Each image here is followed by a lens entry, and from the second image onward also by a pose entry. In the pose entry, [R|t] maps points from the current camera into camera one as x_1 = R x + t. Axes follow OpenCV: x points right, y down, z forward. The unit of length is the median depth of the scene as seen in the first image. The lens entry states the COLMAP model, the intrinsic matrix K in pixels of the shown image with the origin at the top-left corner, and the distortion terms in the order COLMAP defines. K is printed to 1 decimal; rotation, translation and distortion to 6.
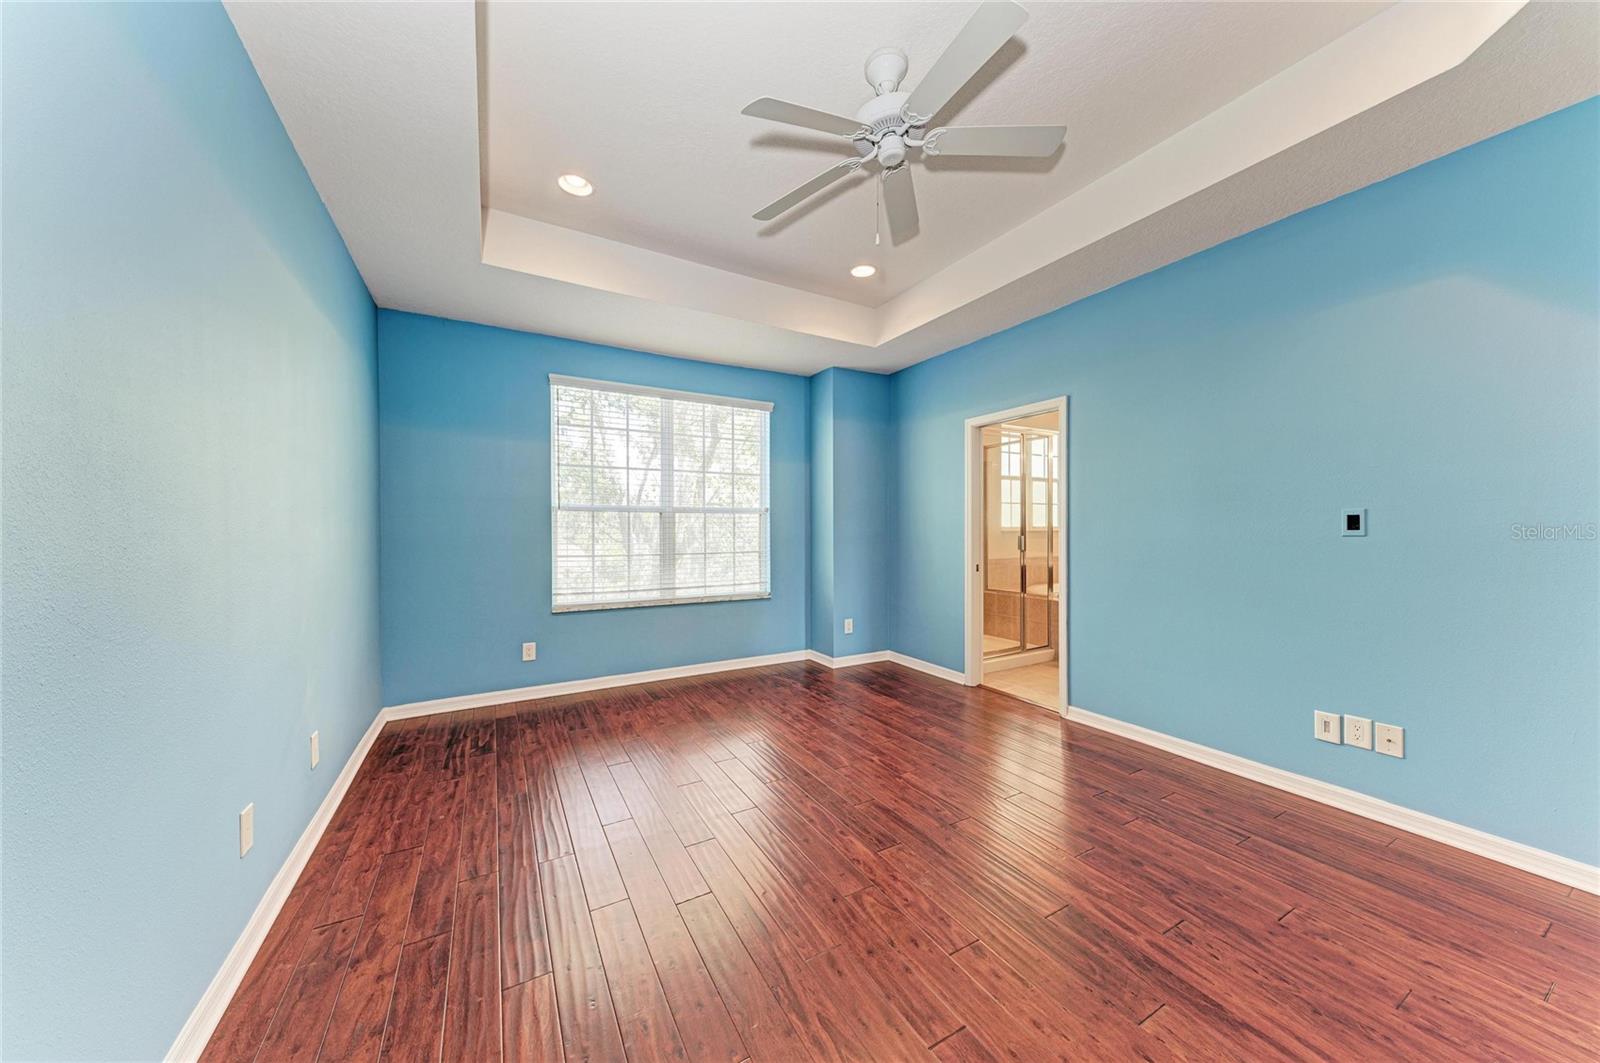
lens RADIAL K [[539.4, 0, 800.8], [0, 539.4, 533.7], [0, 0, 1]] dist [0.026750, -0.005743]
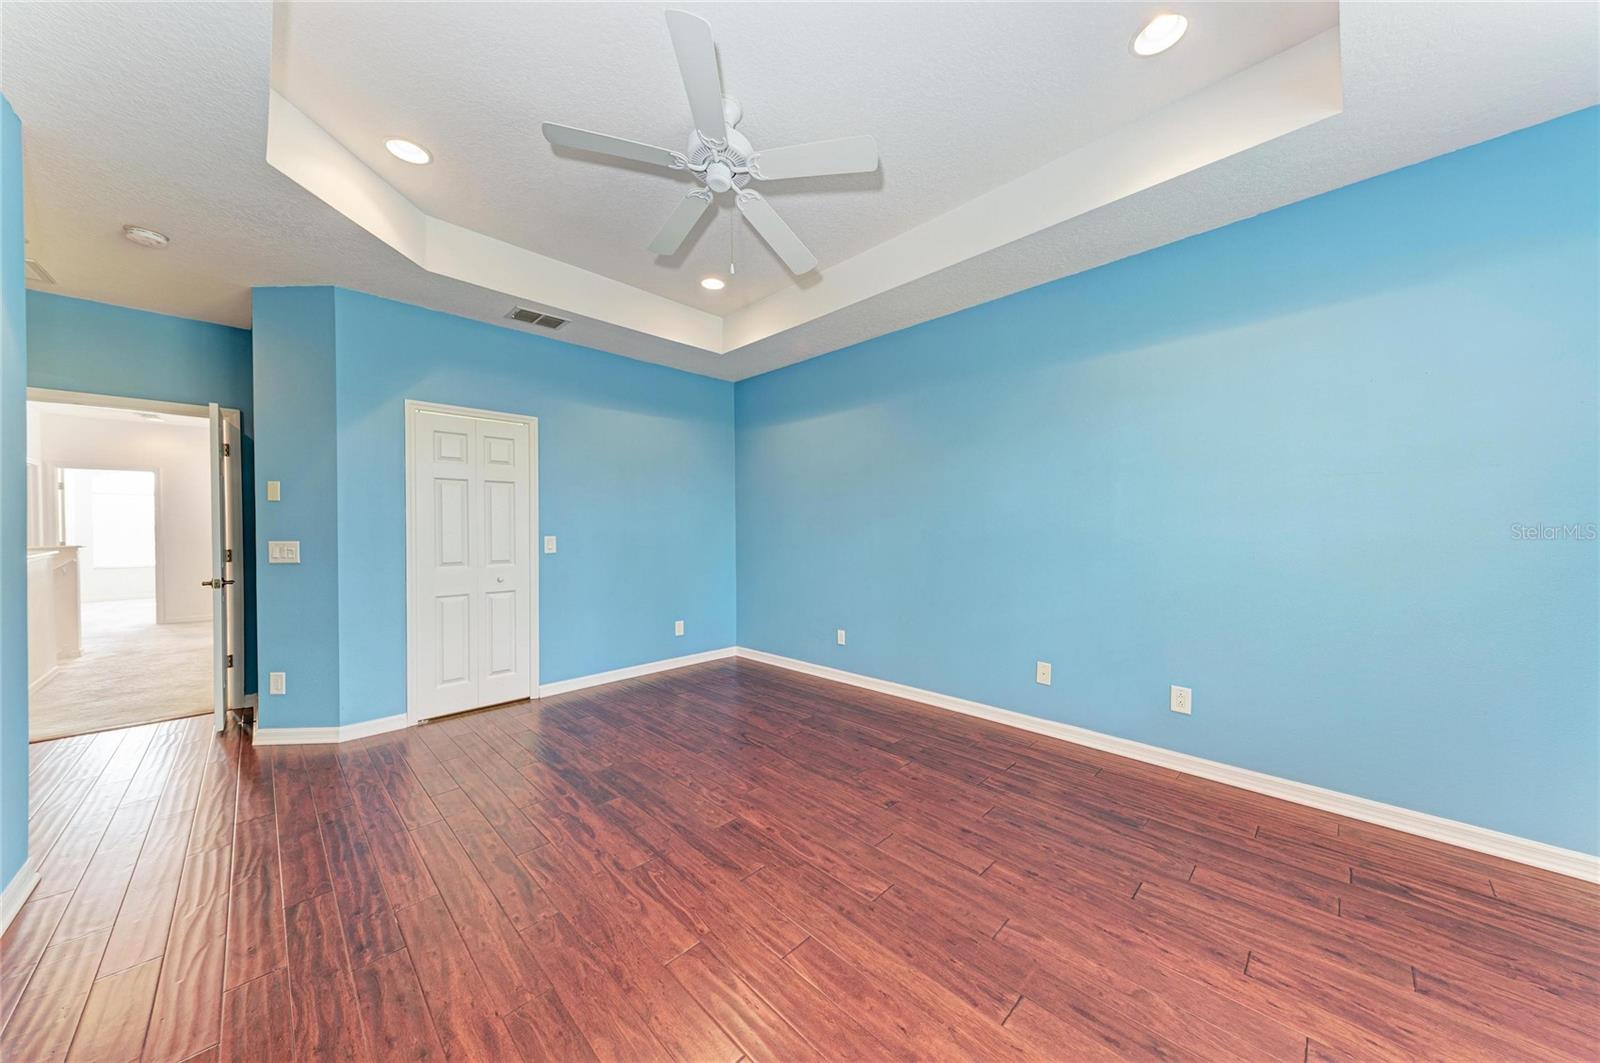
lens RADIAL K [[539.4, 0, 800.8], [0, 539.4, 533.7], [0, 0, 1]] dist [0.026750, -0.005743]
pose [[-0.965482, 0.010970, -0.260238, 0.171482], [0.006216, 0.999799, 0.019084, -0.011975], [0.260395, 0.016808, -0.965356, 1.206753]]
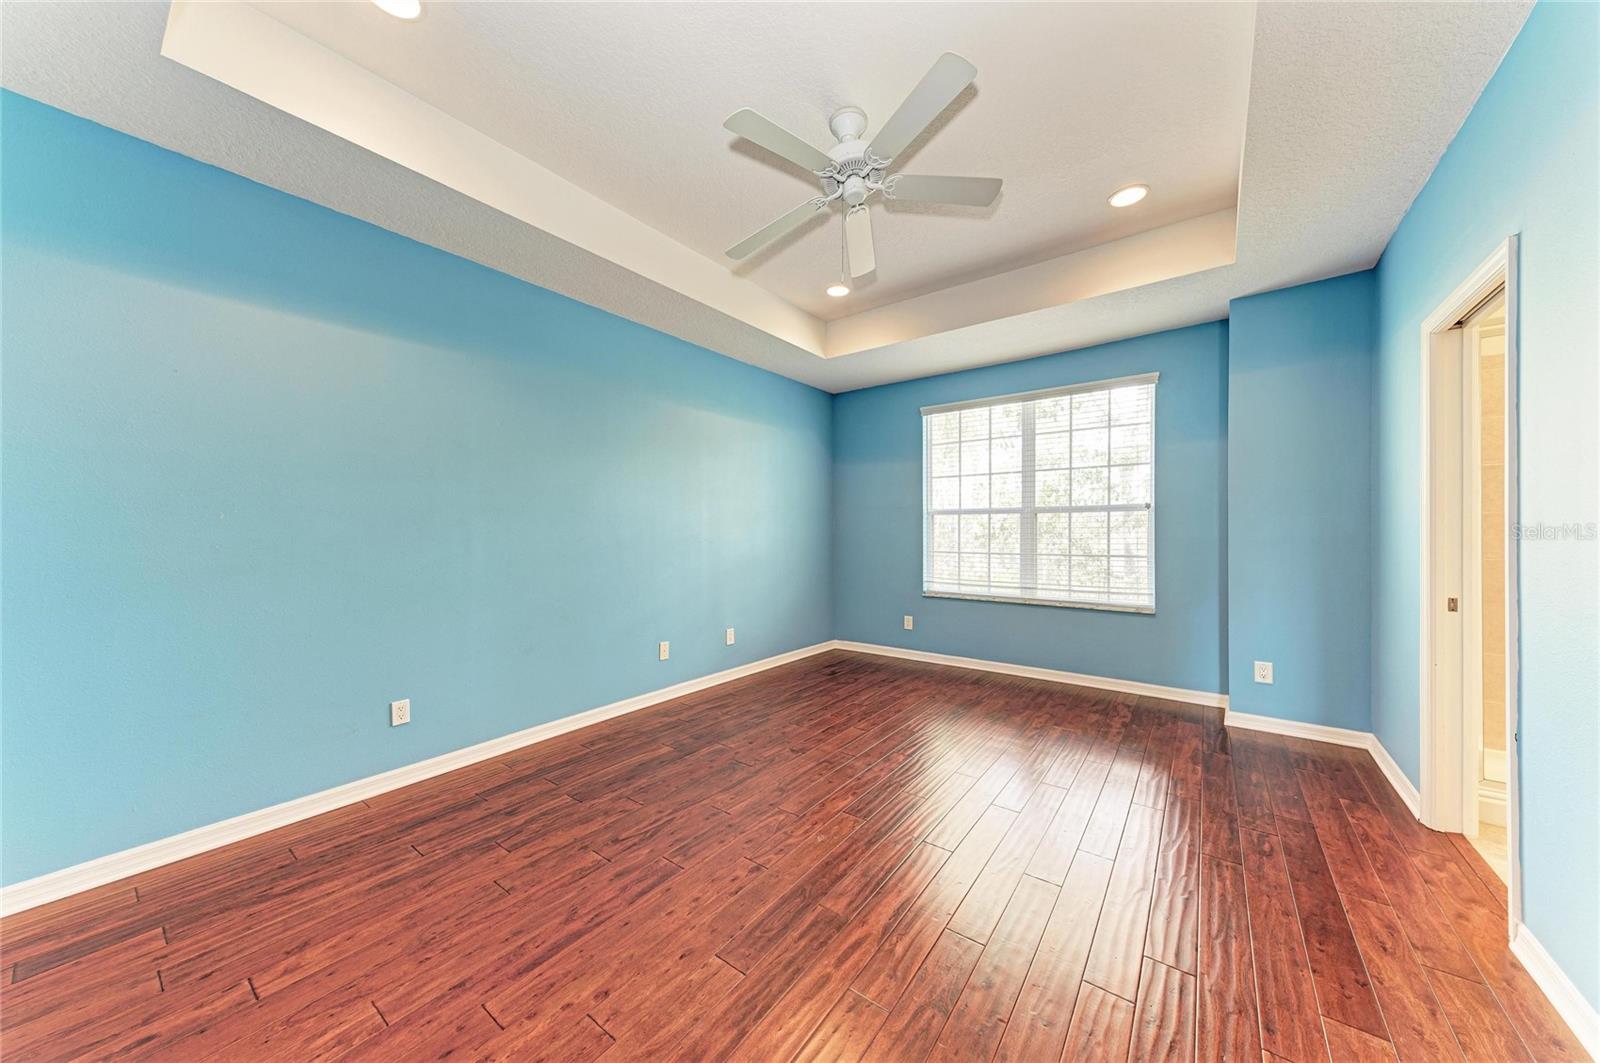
lens RADIAL K [[539.4, 0, 800.8], [0, 539.4, 533.7], [0, 0, 1]] dist [0.026750, -0.005743]
pose [[0.395947, 0.005502, -0.918257, 0.661175], [-0.004963, 0.999980, 0.003851, -0.002705], [0.918260, 0.003032, 0.395967, 0.266886]]
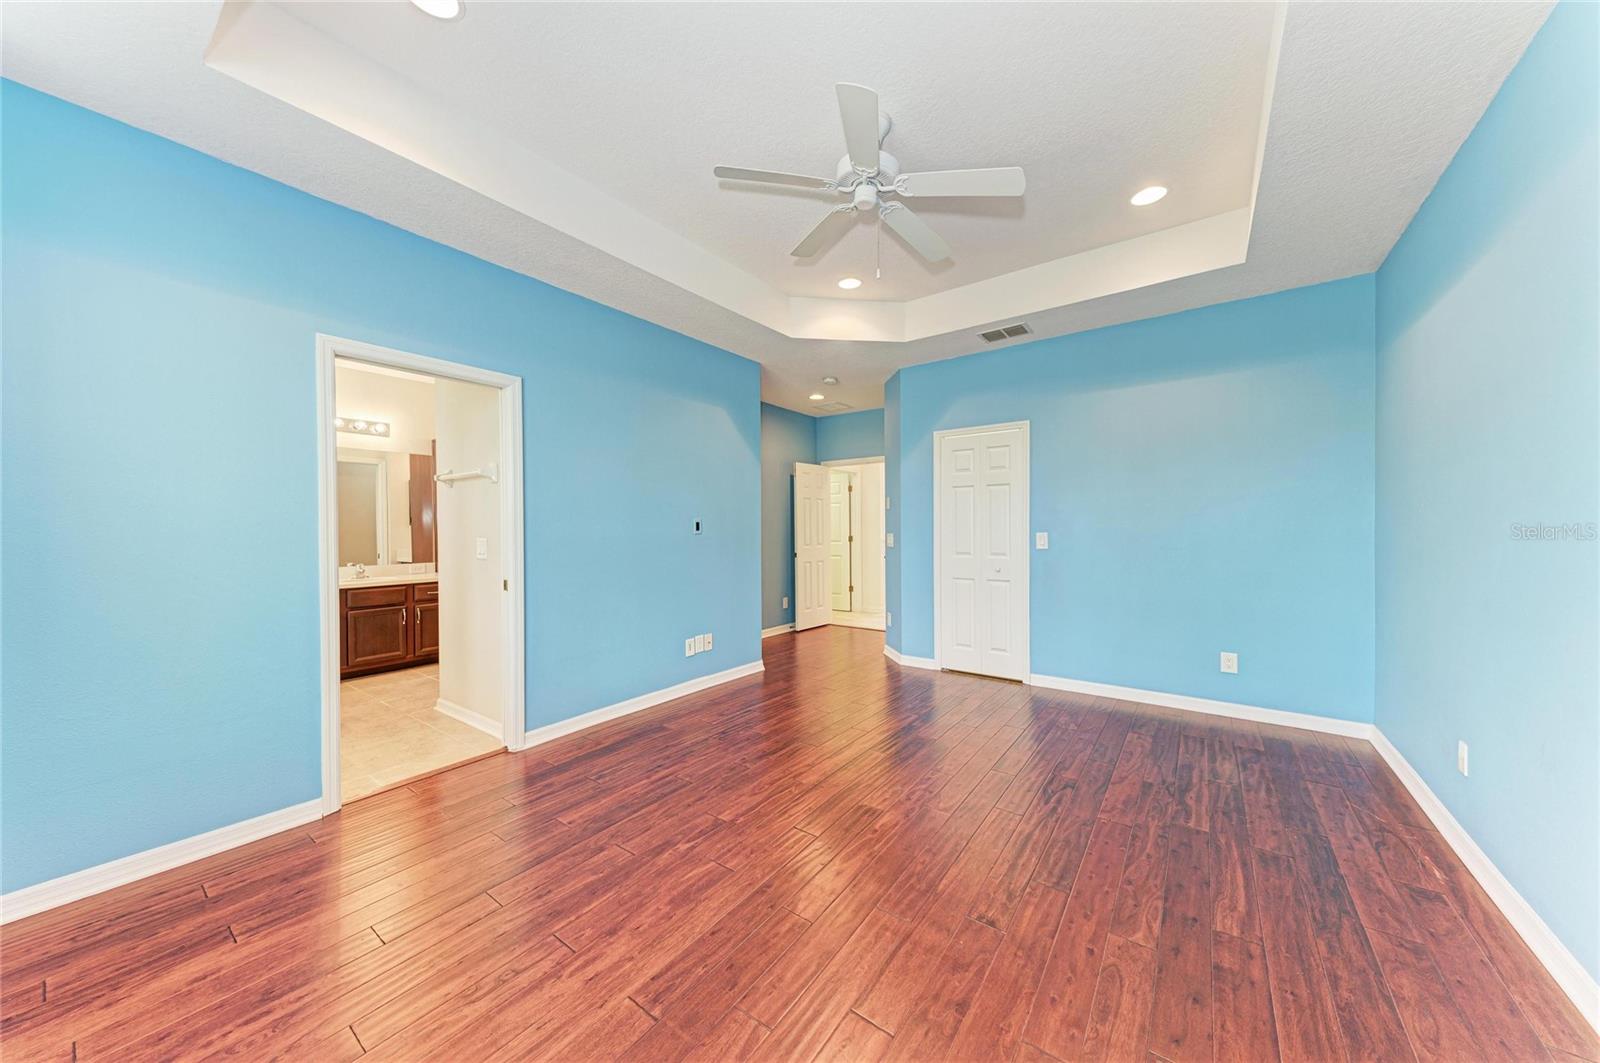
lens RADIAL K [[539.4, 0, 800.8], [0, 539.4, 533.7], [0, 0, 1]] dist [0.026750, -0.005743]
pose [[-0.403235, -0.003179, 0.915091, -0.476112], [0.016187, 0.999813, 0.010606, -0.006668], [-0.914953, 0.019089, -0.403108, 0.922433]]
